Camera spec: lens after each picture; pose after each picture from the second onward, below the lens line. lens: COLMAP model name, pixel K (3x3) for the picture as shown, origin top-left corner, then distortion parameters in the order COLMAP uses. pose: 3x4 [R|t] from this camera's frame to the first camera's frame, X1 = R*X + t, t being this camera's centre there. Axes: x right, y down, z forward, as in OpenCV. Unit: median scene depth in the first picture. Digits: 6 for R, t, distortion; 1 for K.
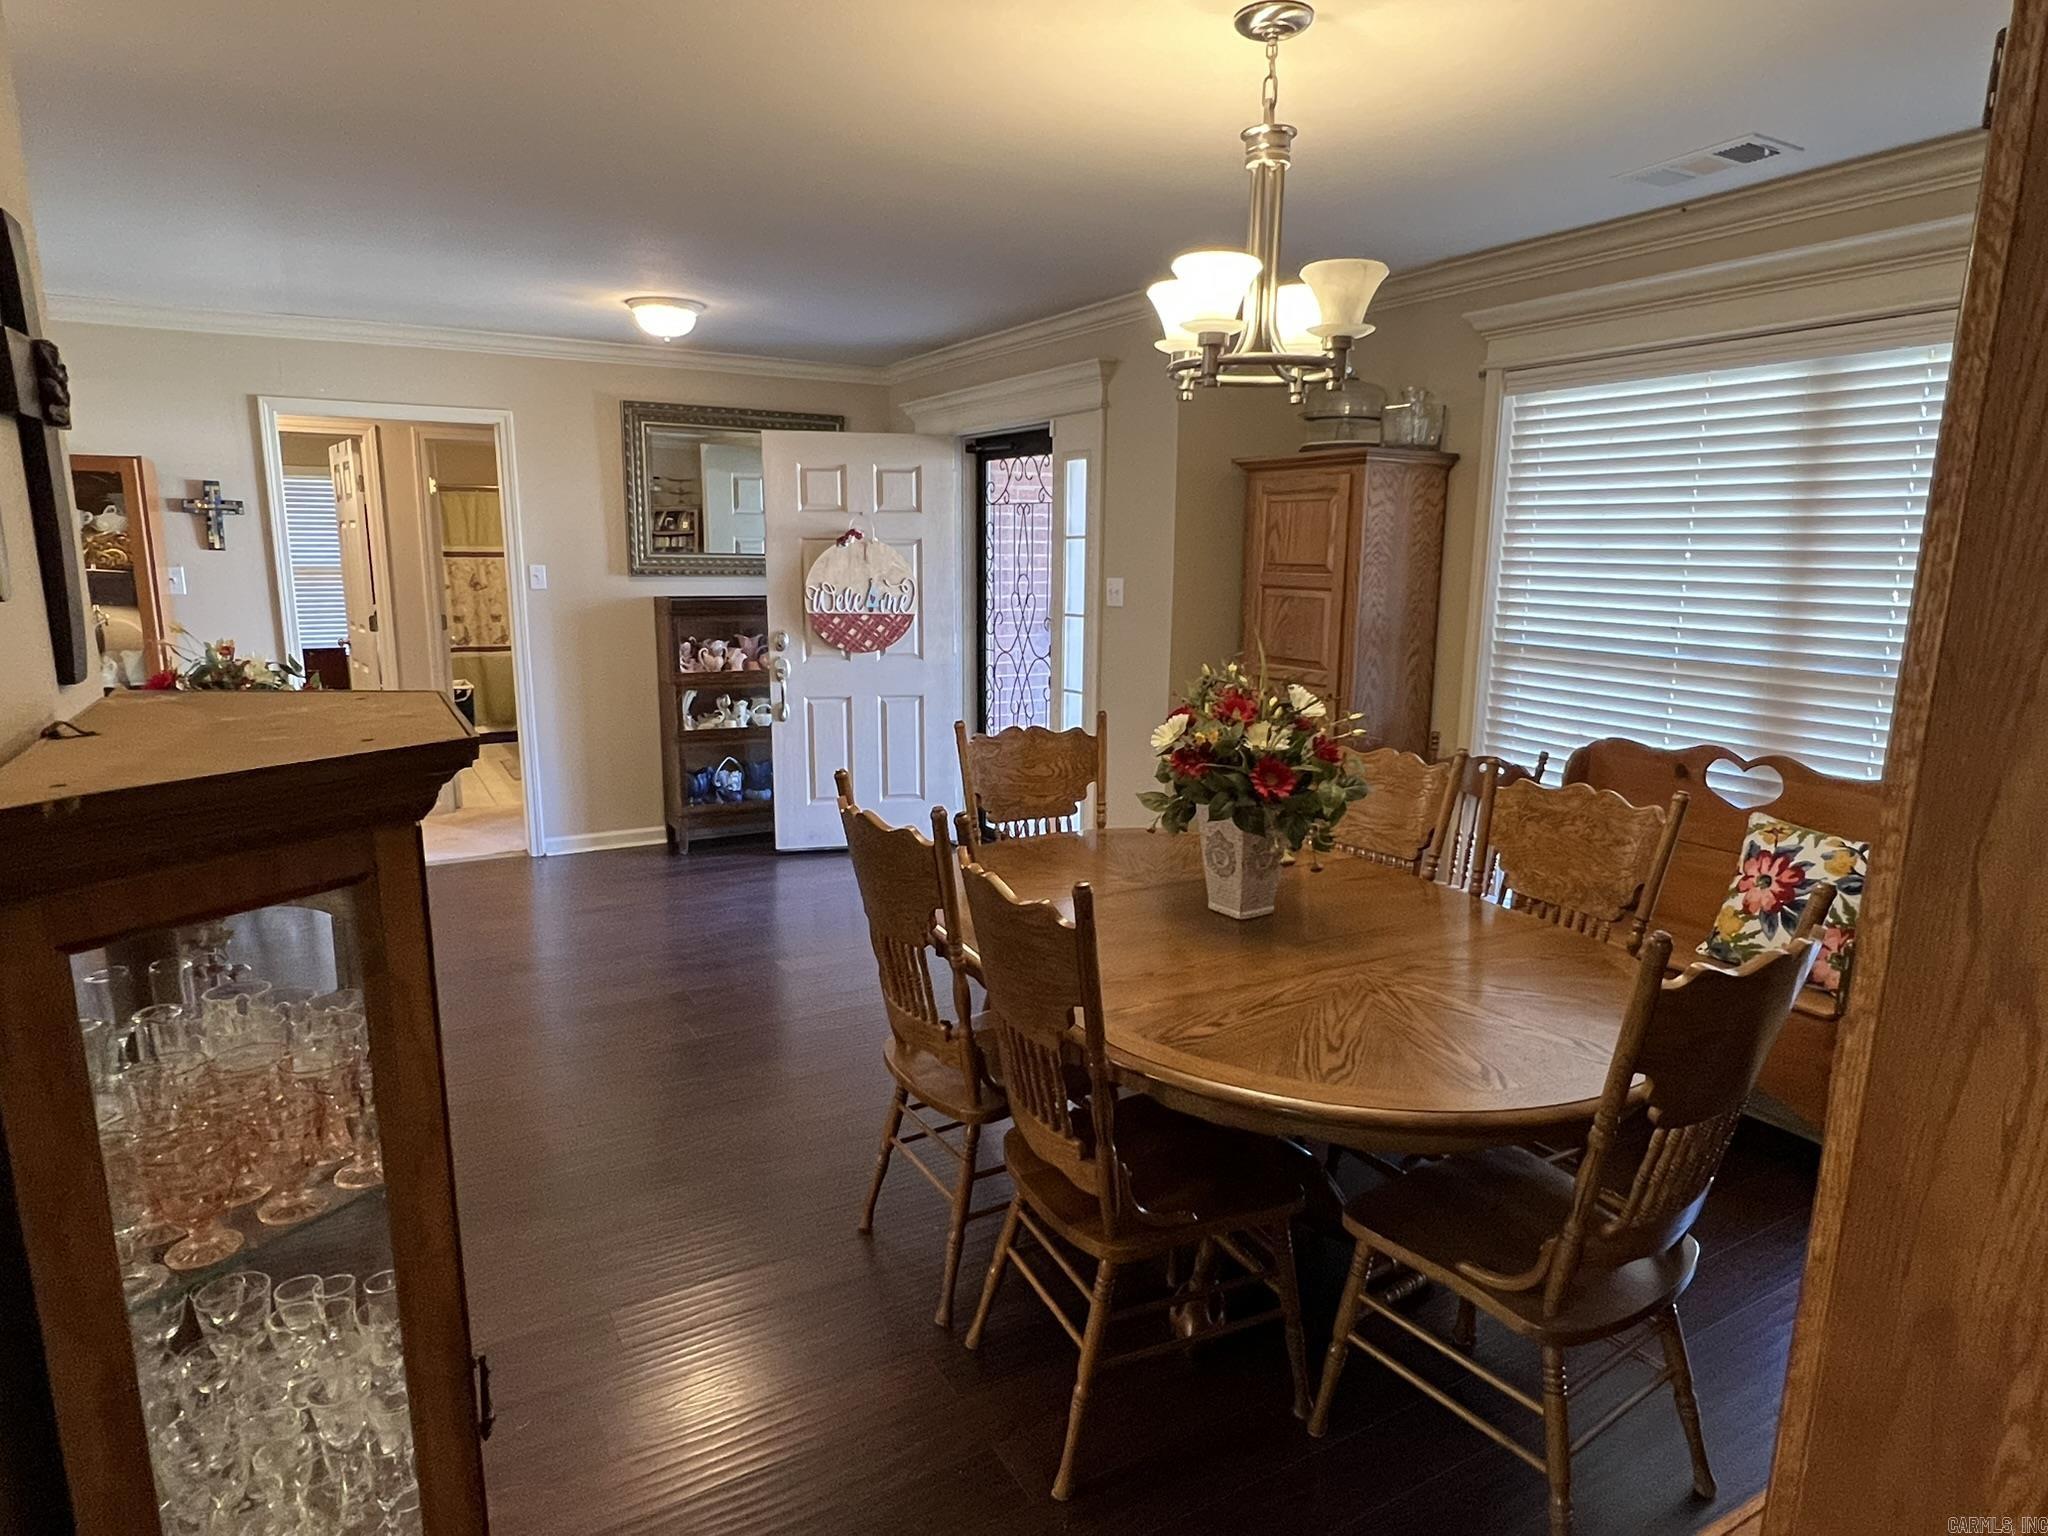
lens RADIAL K [[1196.3, 0, 1029.7], [0, 1196.3, 755.0], [0, 0, 1]] dist [0.000057, 0.000103]
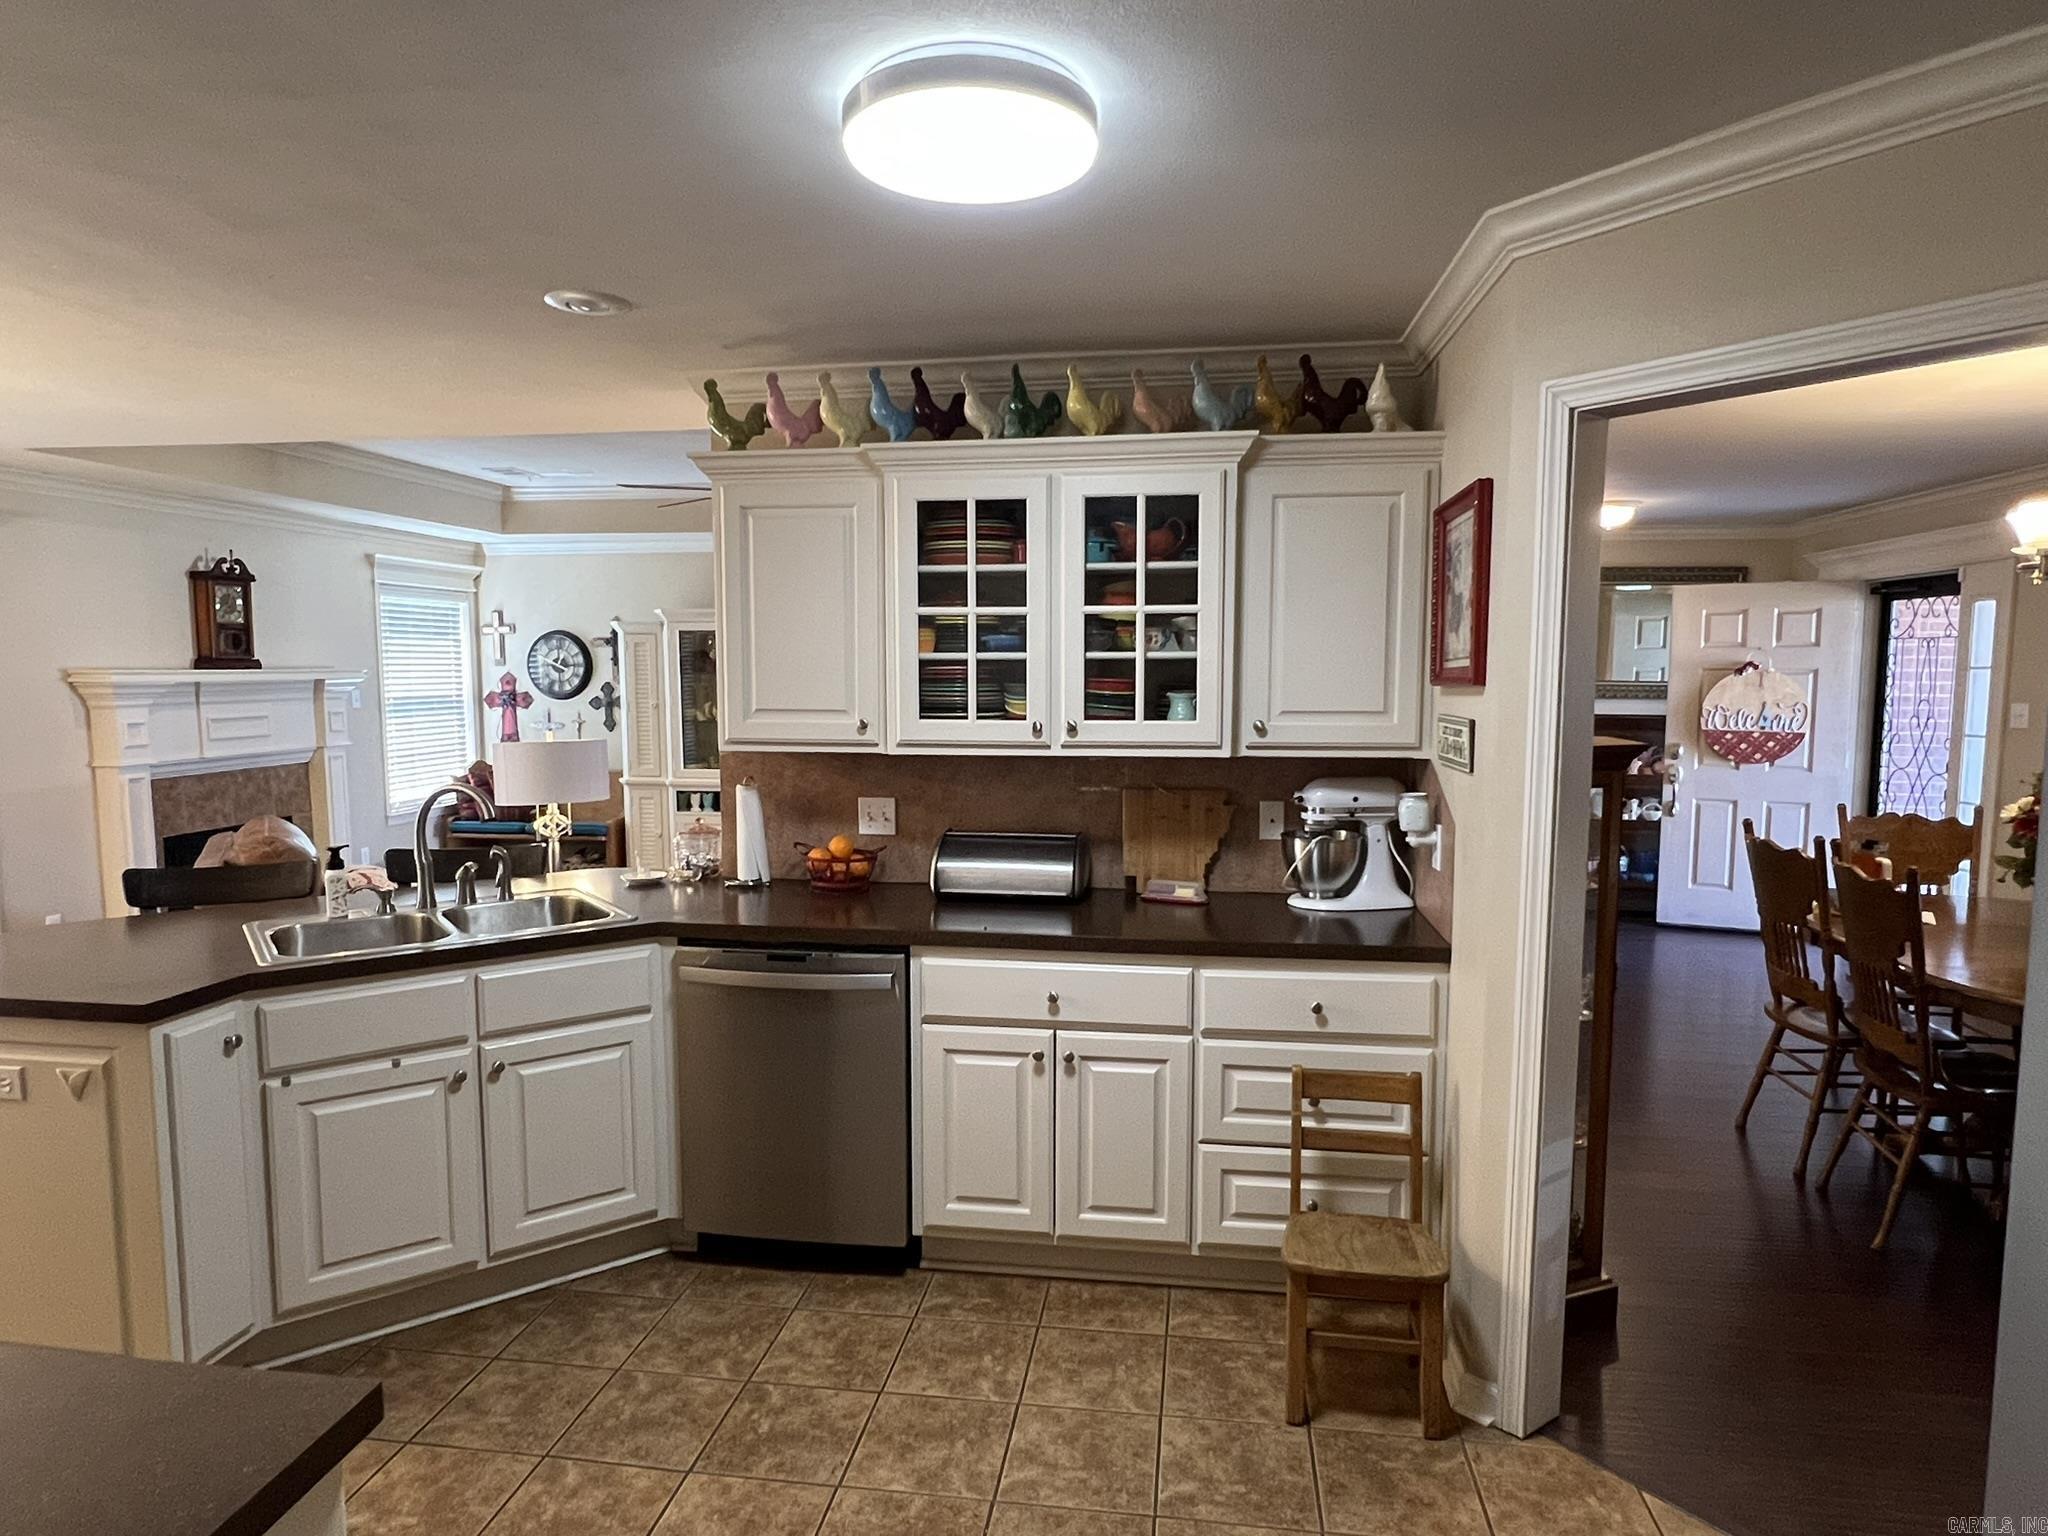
lens RADIAL K [[1196.3, 0, 1022.3], [0, 1196.3, 779.5], [0, 0, 1]] dist [0.000057, 0.000103]
pose [[0.782003, 0.052264, -0.621080, 0.033072], [-0.103609, 0.993514, -0.046850, 0.062085], [0.614603, 0.100986, 0.782346, -0.382717]]
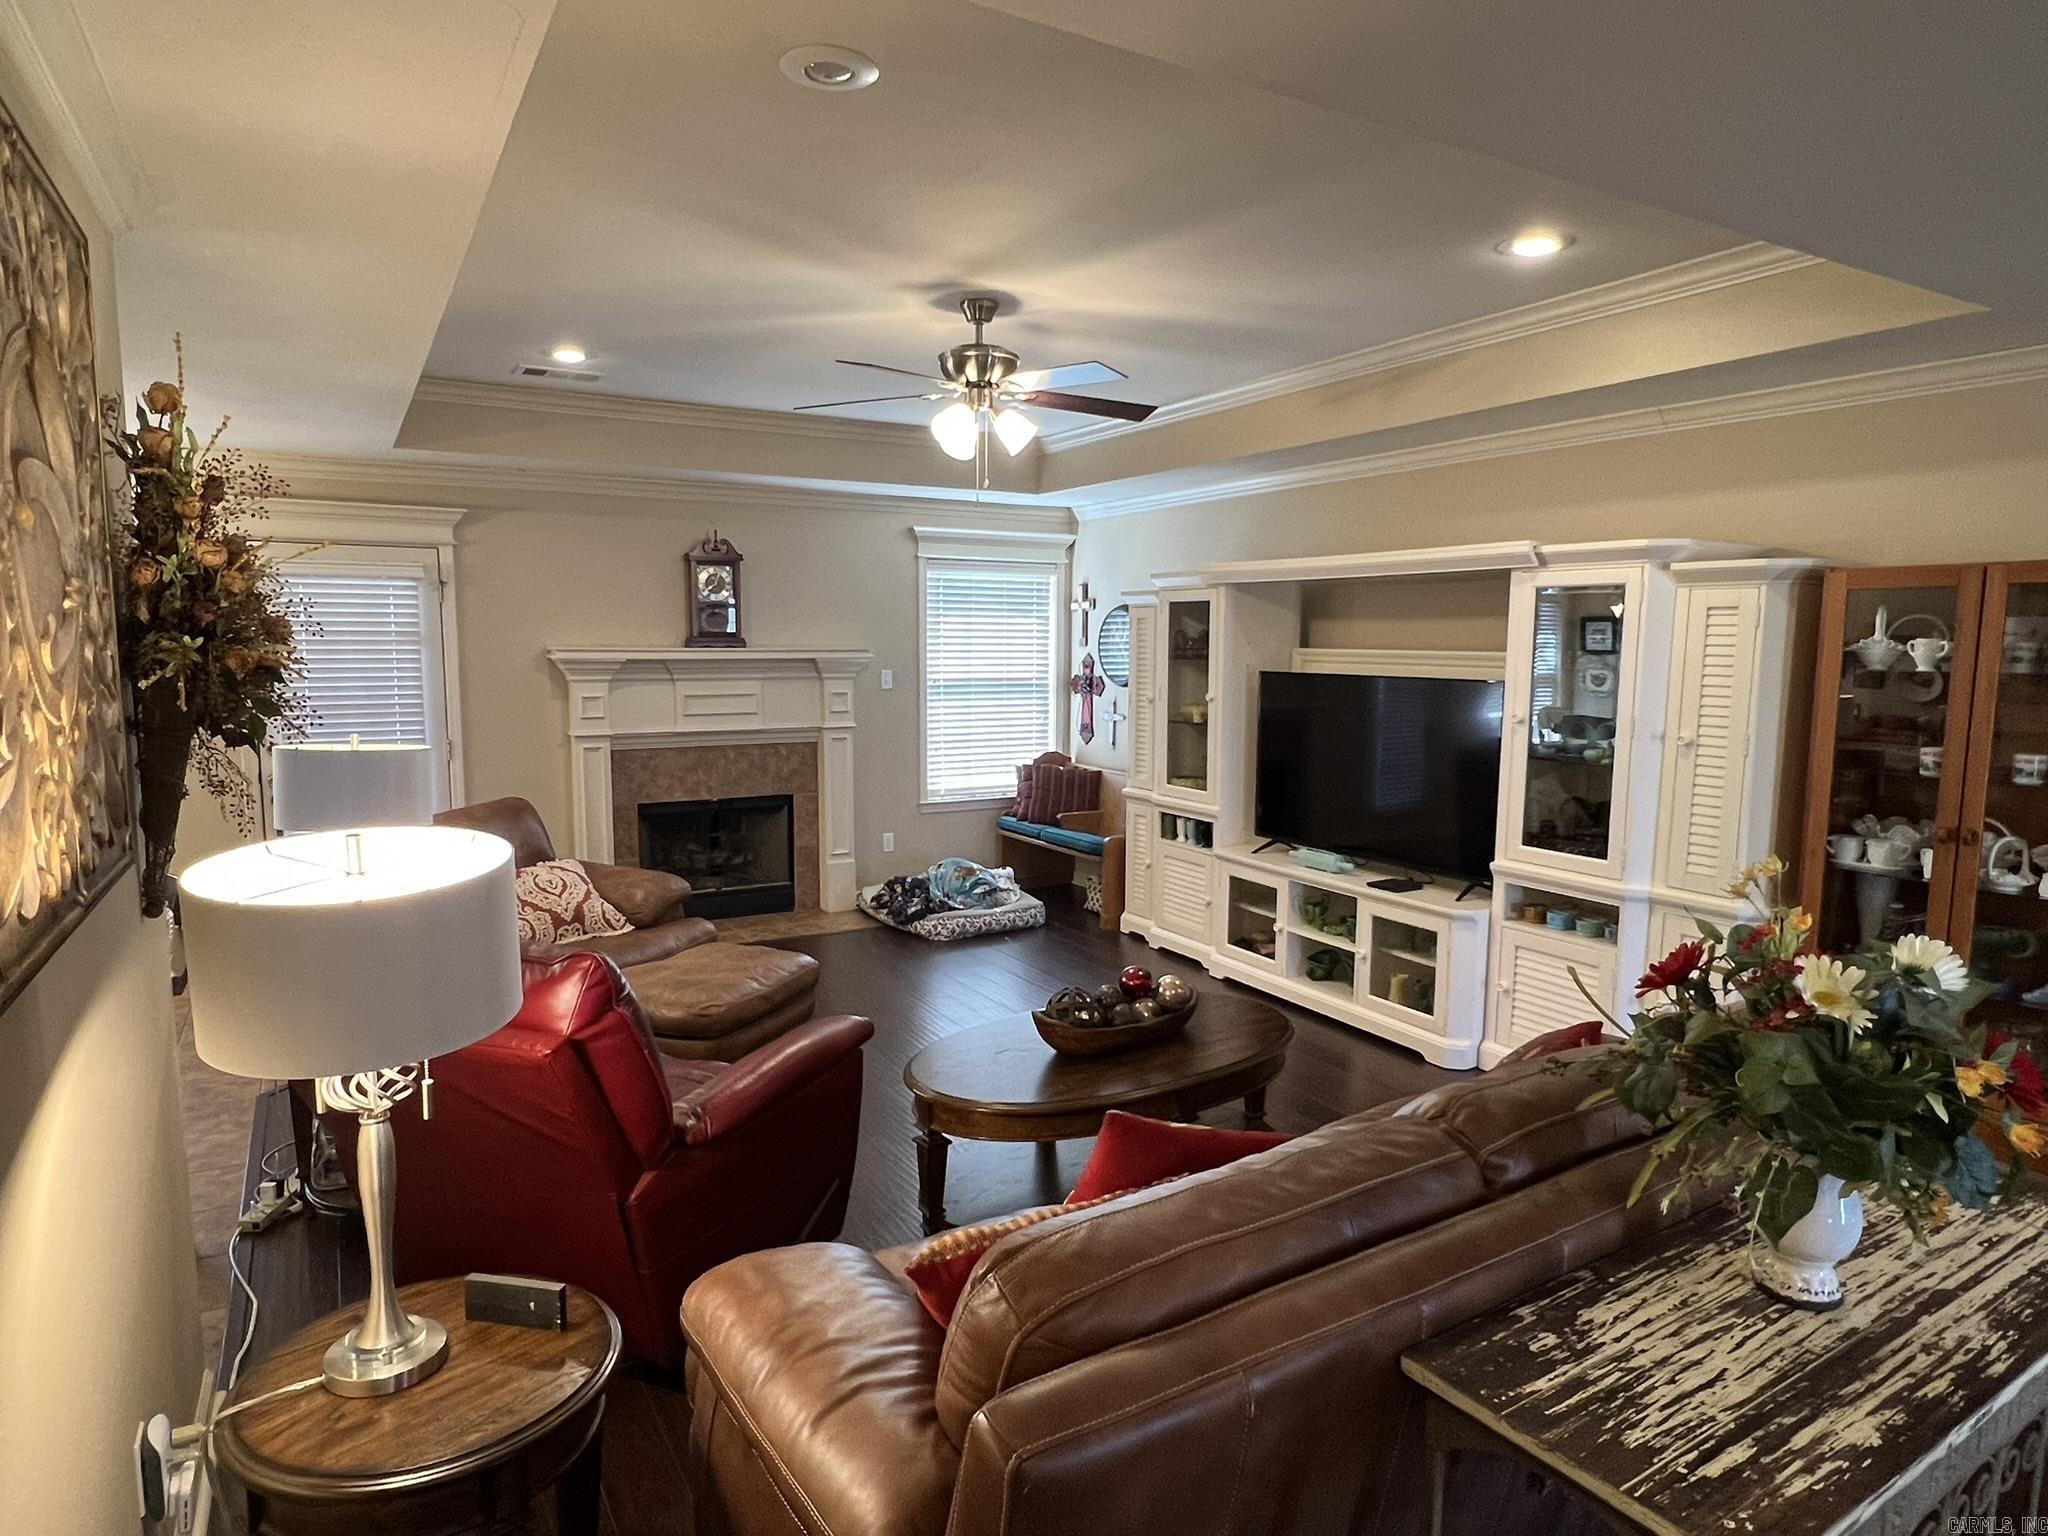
lens RADIAL K [[1196.3, 0, 1024.5], [0, 1196.3, 777.1], [0, 0, 1]] dist [0.000057, 0.000103]
pose [[0.000501, 0.106778, -0.994283, -0.090151], [-0.182618, 0.977573, 0.104891, -0.070932], [0.983184, 0.181521, 0.019990, 0.328063]]
